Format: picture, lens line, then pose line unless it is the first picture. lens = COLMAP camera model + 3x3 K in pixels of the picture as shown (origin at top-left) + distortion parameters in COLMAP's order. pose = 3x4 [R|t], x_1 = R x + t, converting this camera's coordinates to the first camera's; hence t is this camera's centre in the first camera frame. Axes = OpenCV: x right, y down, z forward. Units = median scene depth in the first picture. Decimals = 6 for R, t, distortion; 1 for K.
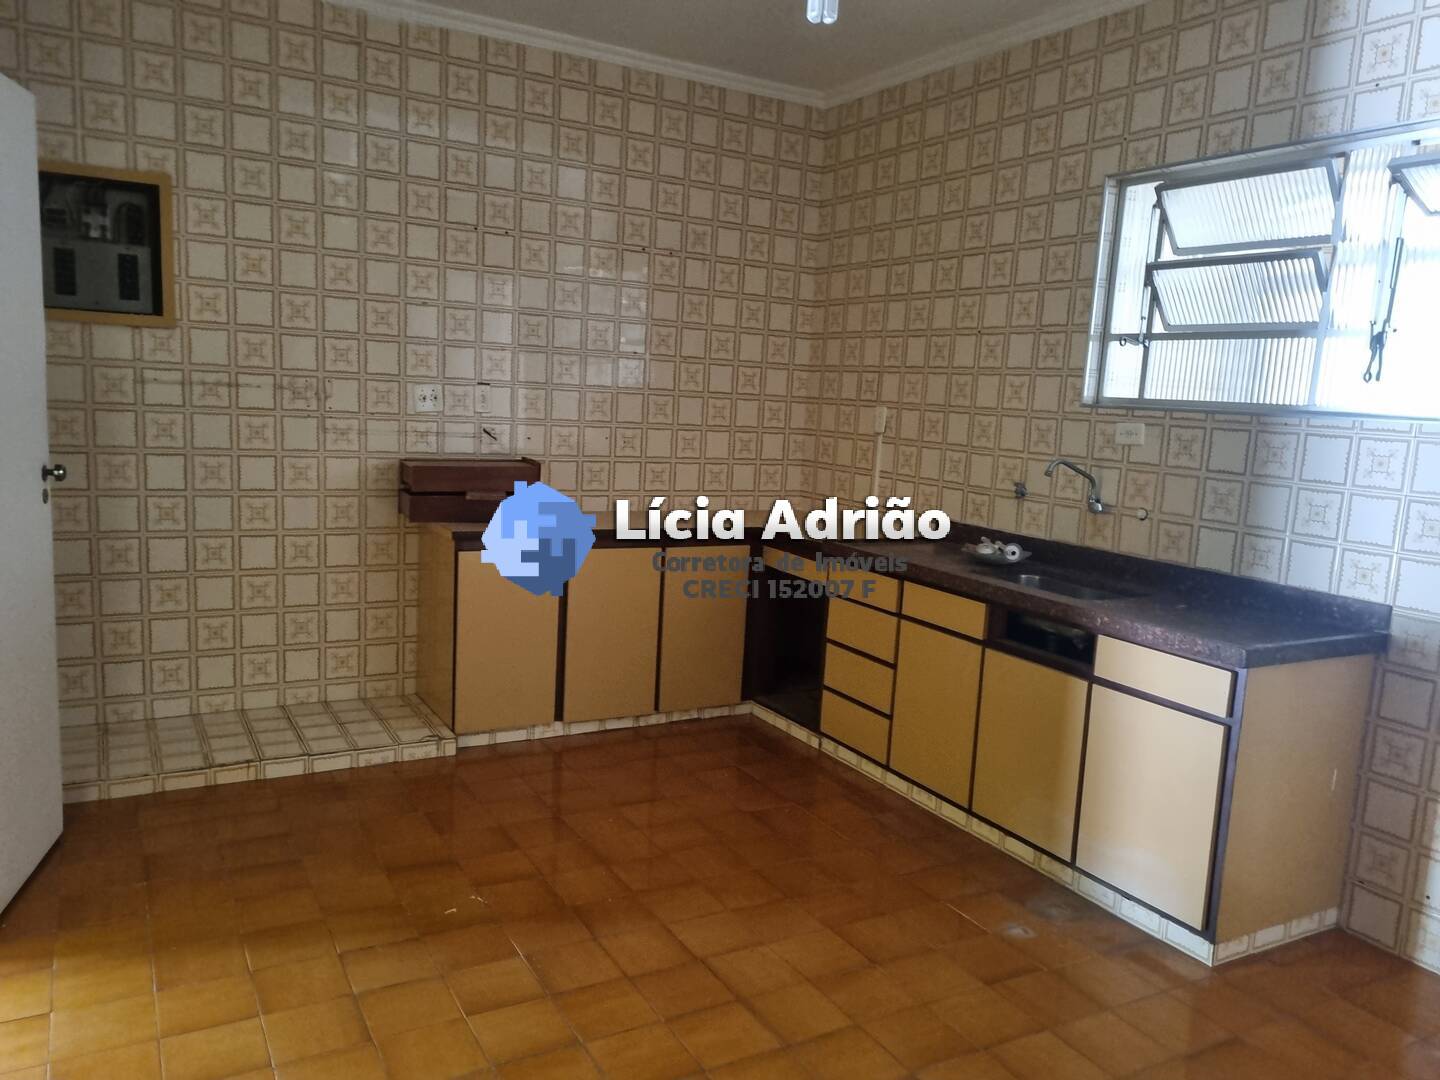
lens RADIAL K [[1091.7, 0, 717.9], [0, 1091.7, 553.4], [0, 0, 1]] dist [0.058839, -0.048900]
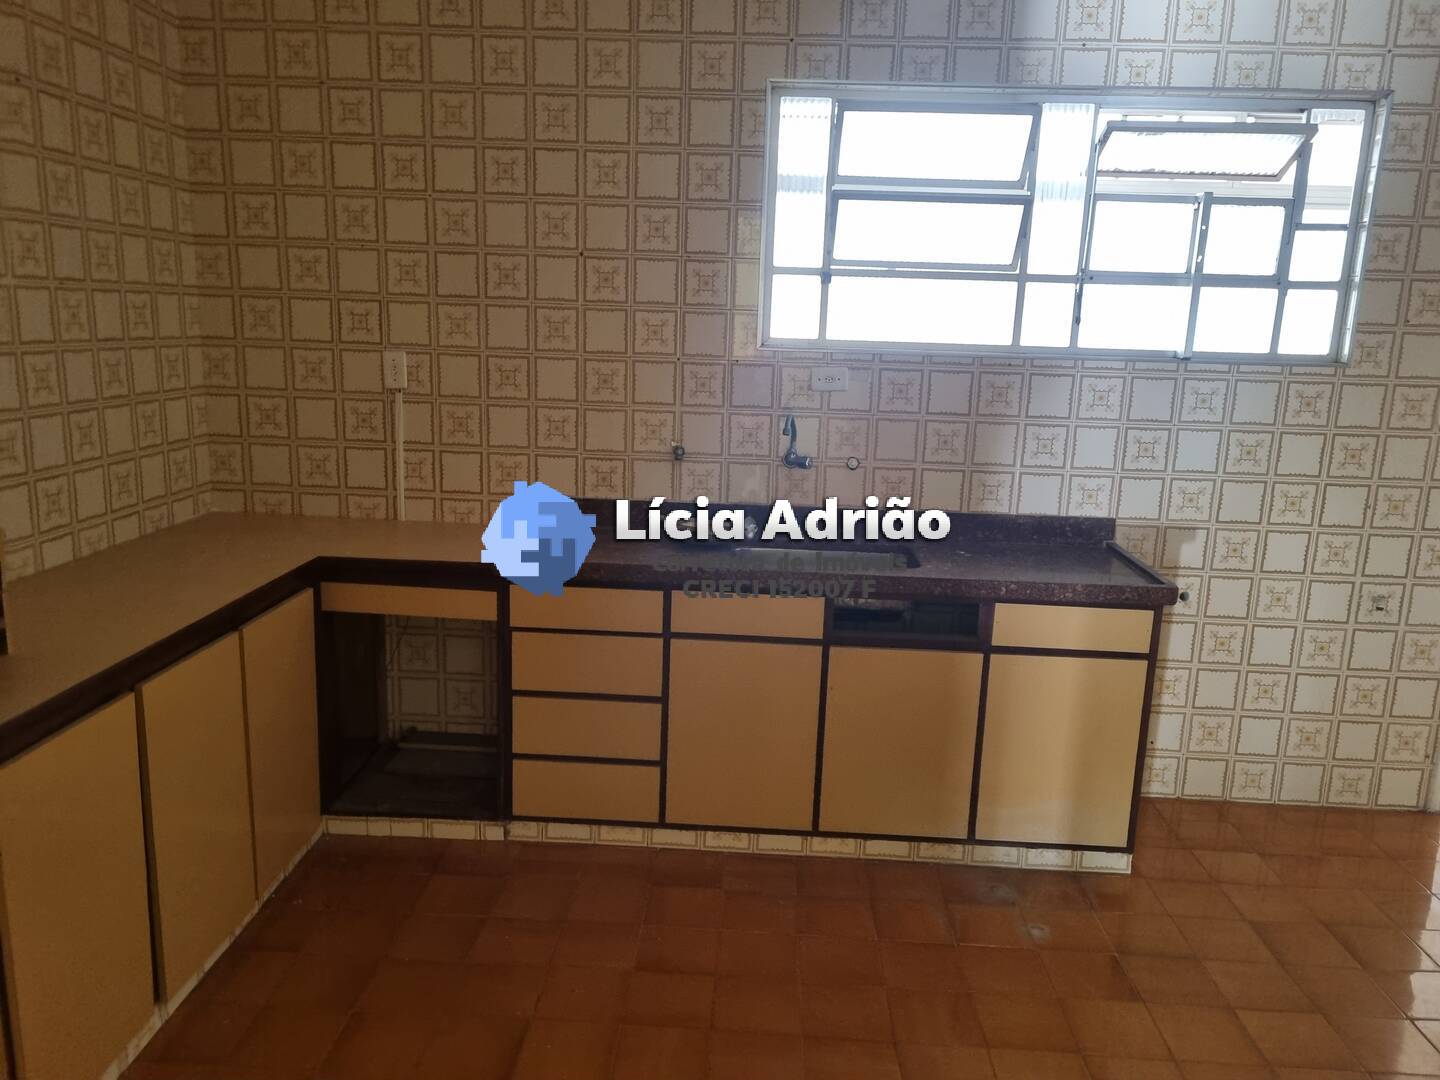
lens RADIAL K [[1091.7, 0, 718.5], [0, 1091.7, 554.4], [0, 0, 1]] dist [0.058839, -0.048900]
pose [[0.526182, -0.214017, 0.823000, -0.437644], [0.123433, 0.976784, 0.175091, -0.129177], [-0.841366, 0.009456, 0.540383, 0.546448]]
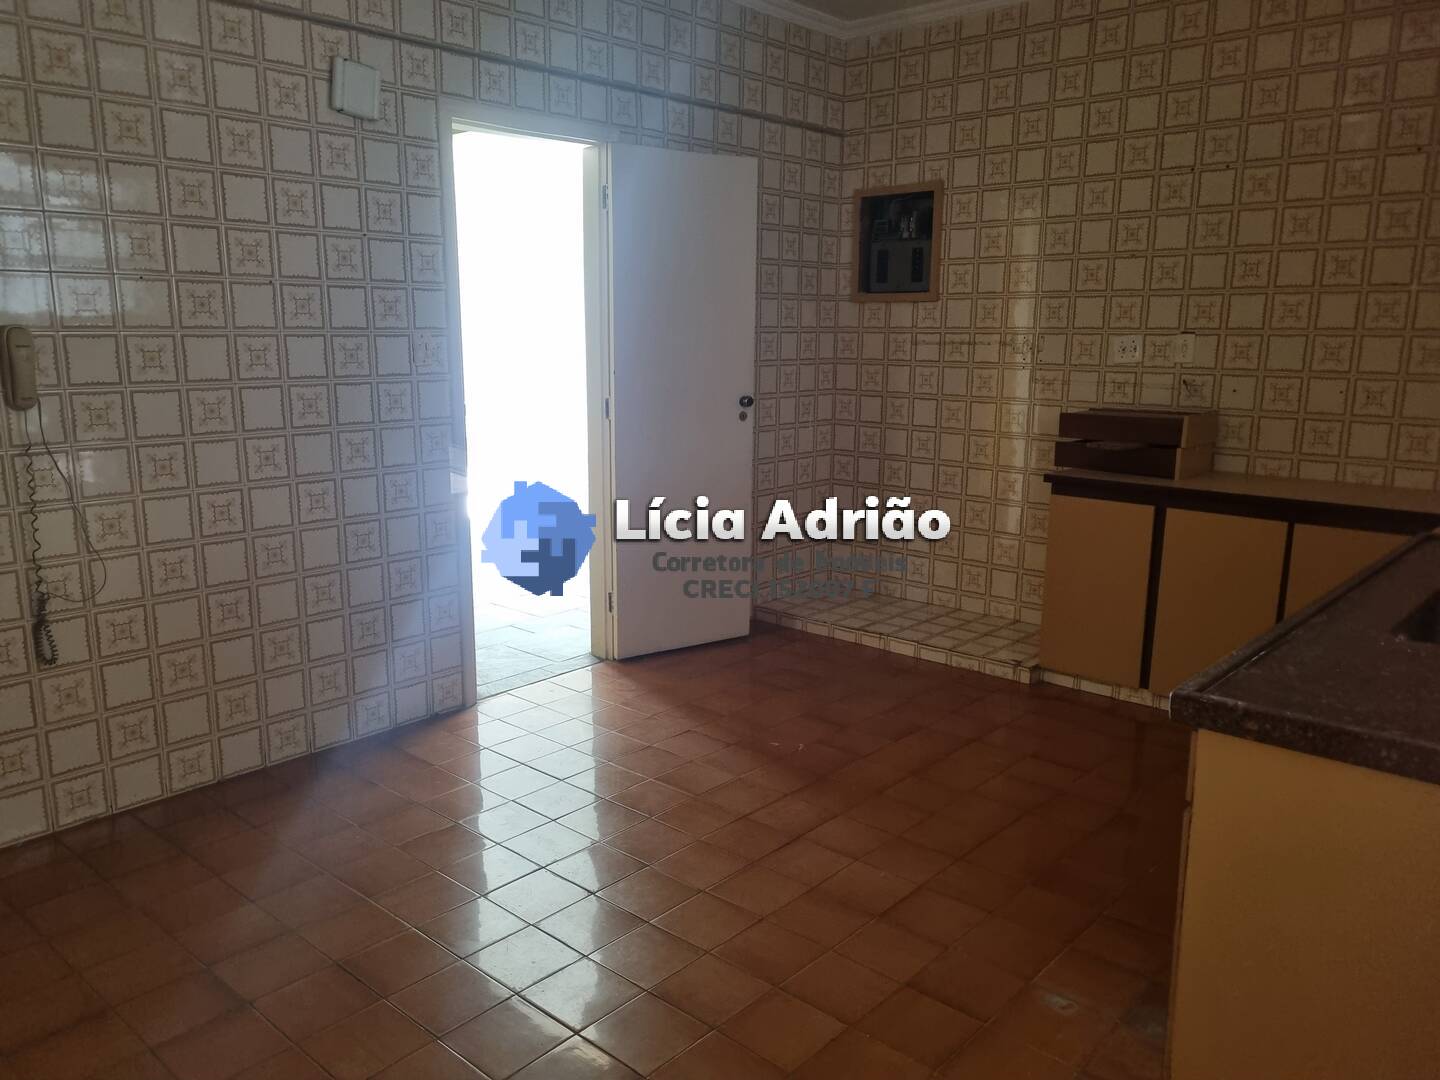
lens RADIAL K [[1091.7, 0, 717.1], [0, 1091.7, 541.1], [0, 0, 1]] dist [0.058839, -0.048900]
pose [[0.320524, 0.135156, -0.937548, 0.680621], [-0.129982, 0.986681, 0.097802, -0.019313], [0.938280, 0.090516, 0.333823, 0.367070]]
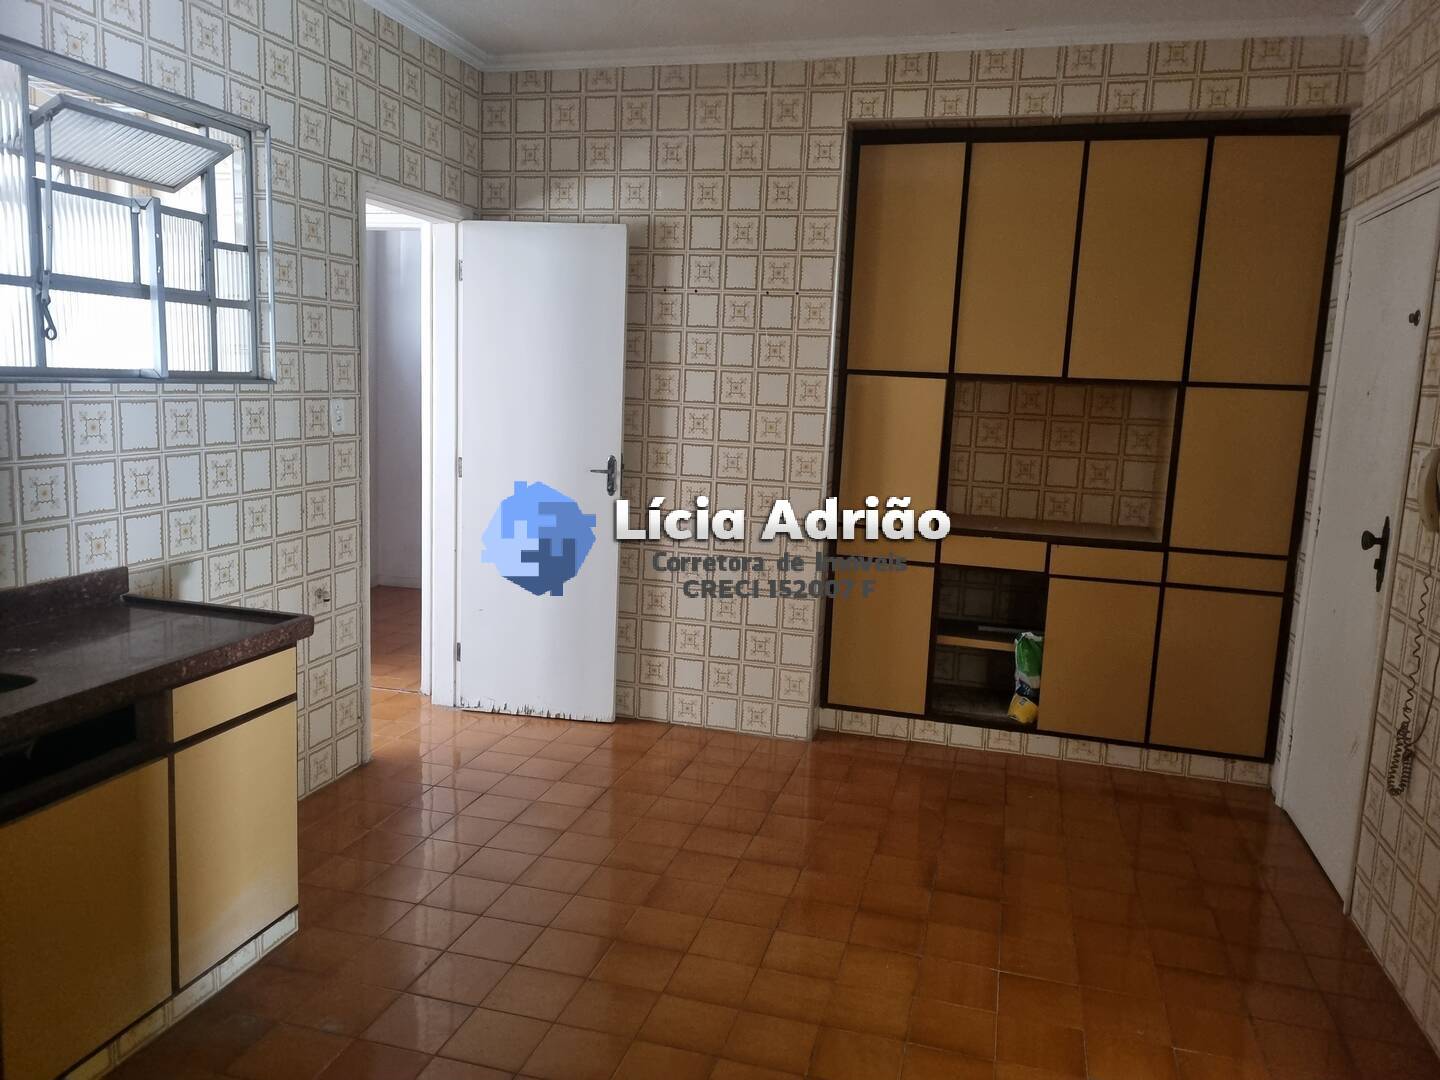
lens RADIAL K [[1091.7, 0, 718.3], [0, 1091.7, 537.2], [0, 0, 1]] dist [0.058839, -0.048900]
pose [[-0.705146, -0.180358, 0.685741, -0.337776], [0.034283, 0.957306, 0.287037, -0.185475], [-0.708233, 0.225913, -0.668857, 0.968034]]
